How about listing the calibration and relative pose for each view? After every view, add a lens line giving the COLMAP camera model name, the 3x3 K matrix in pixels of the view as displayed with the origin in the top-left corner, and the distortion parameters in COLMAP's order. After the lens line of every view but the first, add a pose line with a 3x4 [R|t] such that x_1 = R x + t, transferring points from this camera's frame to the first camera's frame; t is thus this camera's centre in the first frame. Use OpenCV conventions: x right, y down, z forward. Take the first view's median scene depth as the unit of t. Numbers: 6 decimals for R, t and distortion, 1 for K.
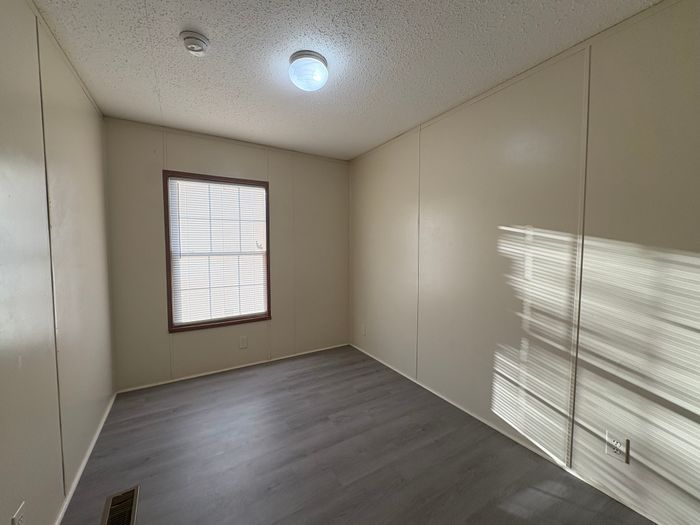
lens RADIAL K [[279.8, 0, 350.0], [0, 279.8, 262.5], [0, 0, 1]] dist [-0.000660, -0.000030]
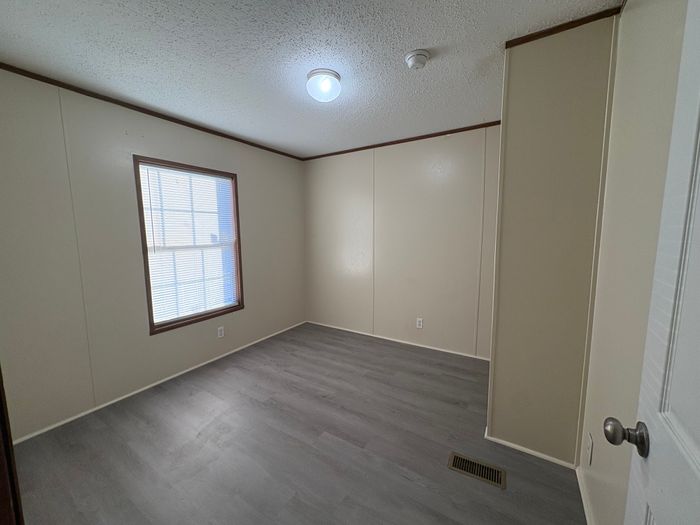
lens RADIAL K [[279.8, 0, 350.0], [0, 279.8, 262.5], [0, 0, 1]] dist [-0.000660, -0.000030]
pose [[0.890293, -0.087548, 0.446894, -0.394867], [0.080206, 0.996151, 0.035363, 0.031597], [-0.448270, 0.004360, 0.893887, -0.094001]]
